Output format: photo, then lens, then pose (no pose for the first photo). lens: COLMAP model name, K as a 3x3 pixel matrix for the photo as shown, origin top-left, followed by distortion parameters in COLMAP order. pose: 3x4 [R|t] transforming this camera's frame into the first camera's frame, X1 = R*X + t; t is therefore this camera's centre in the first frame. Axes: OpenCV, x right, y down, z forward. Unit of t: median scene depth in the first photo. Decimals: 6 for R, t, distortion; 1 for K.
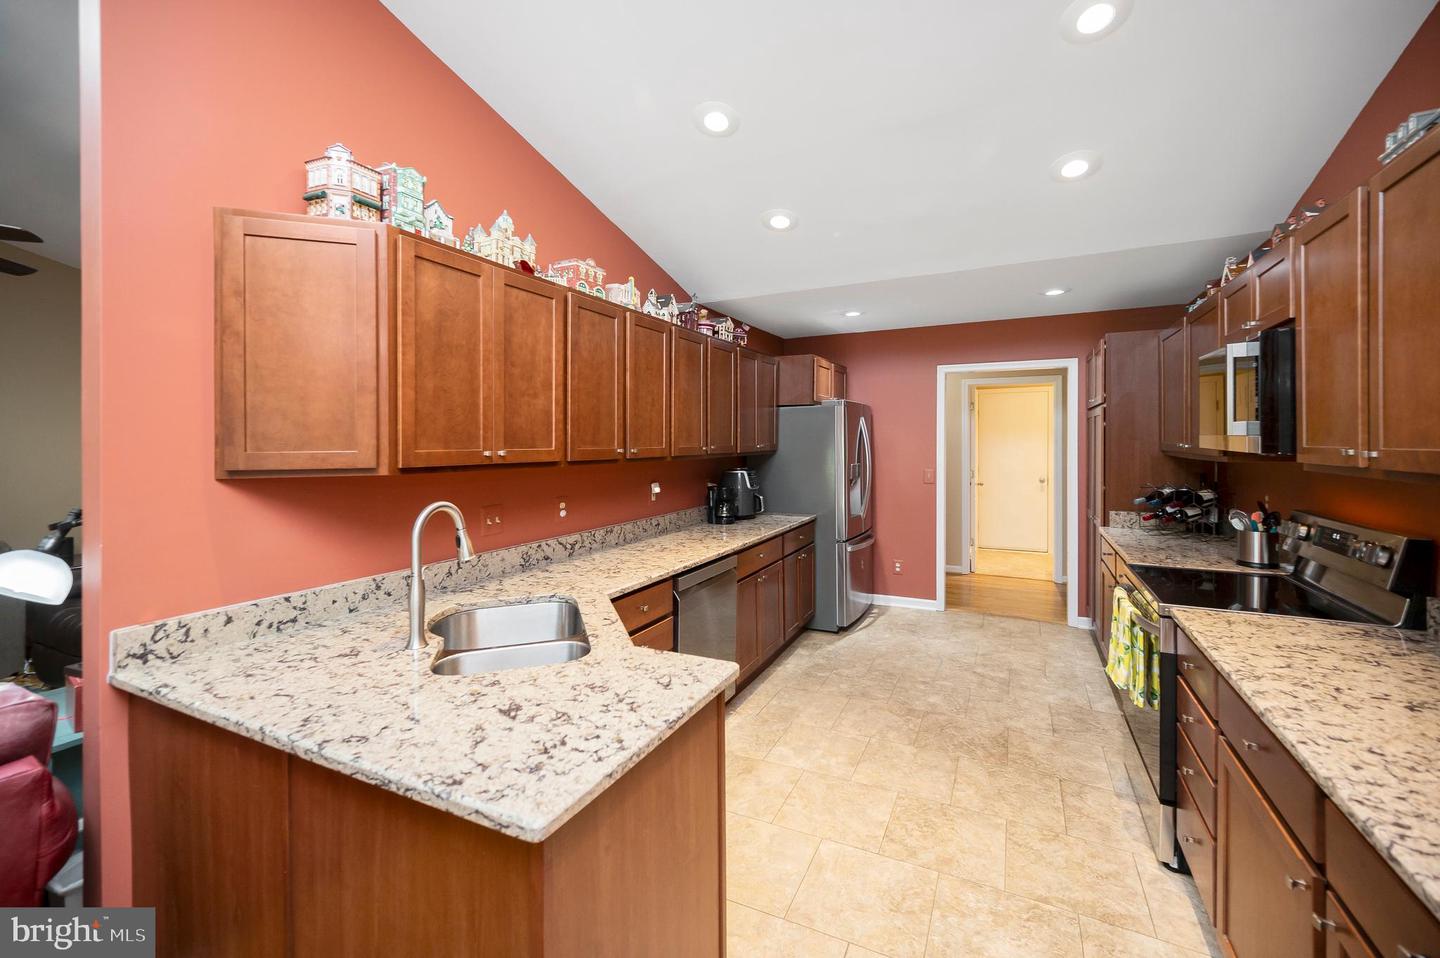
lens RADIAL K [[588.2, 0, 736.0], [0, 588.2, 442.4], [0, 0, 1]] dist [0.001129, 0.000187]
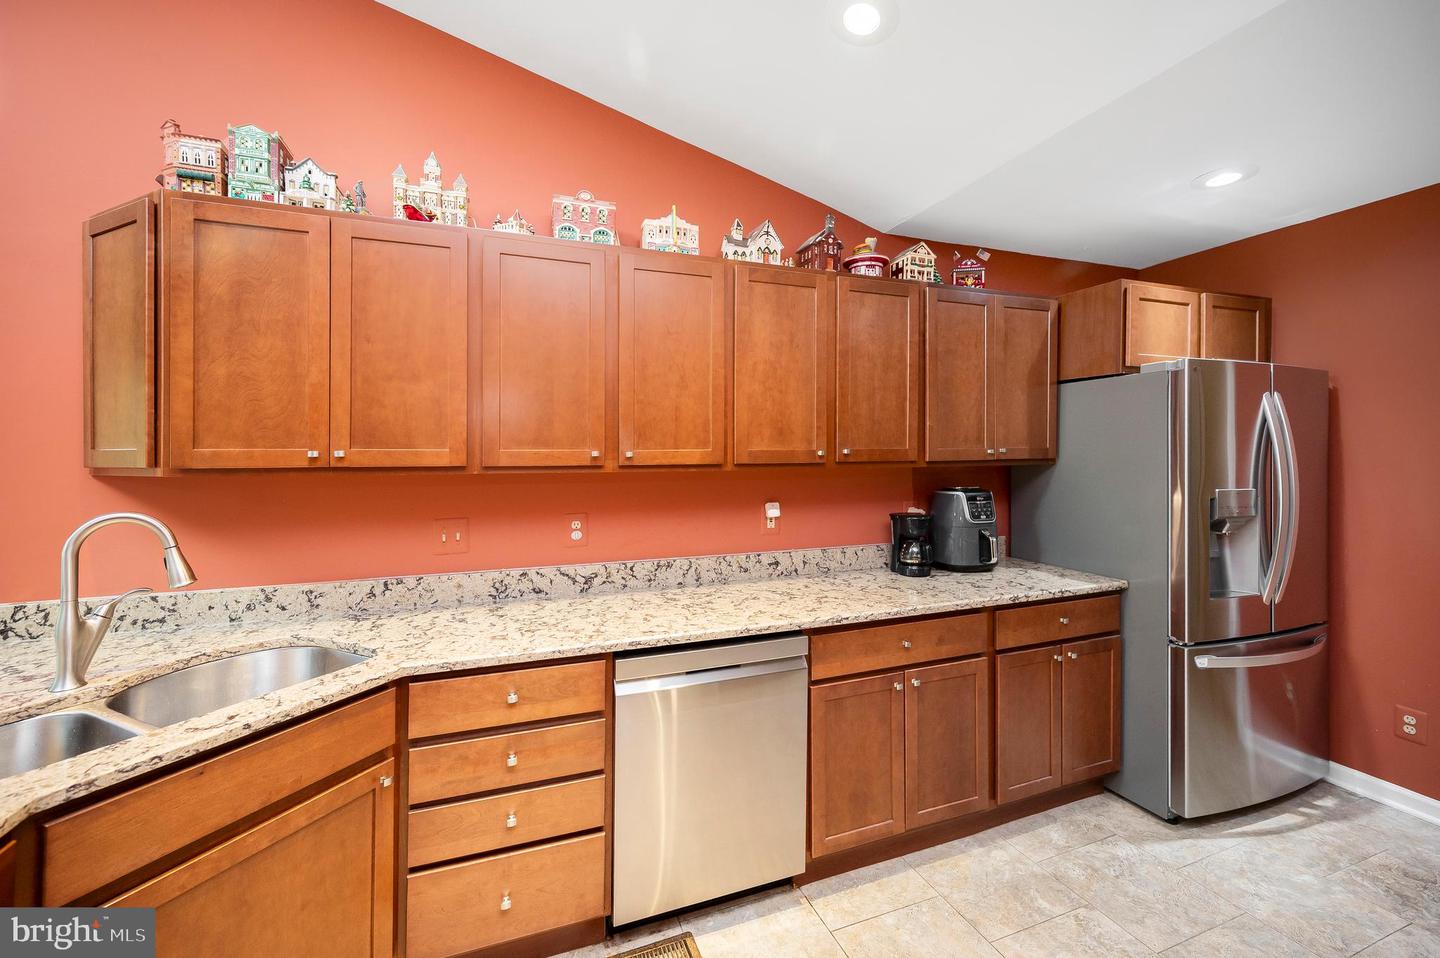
lens RADIAL K [[588.2, 0, 716.4], [0, 588.2, 454.2], [0, 0, 1]] dist [0.001129, 0.000187]
pose [[0.722843, 0.005332, -0.690992, 0.360021], [-0.001647, 0.999981, 0.005993, 0.009367], [0.691010, -0.003194, 0.722838, 0.556226]]
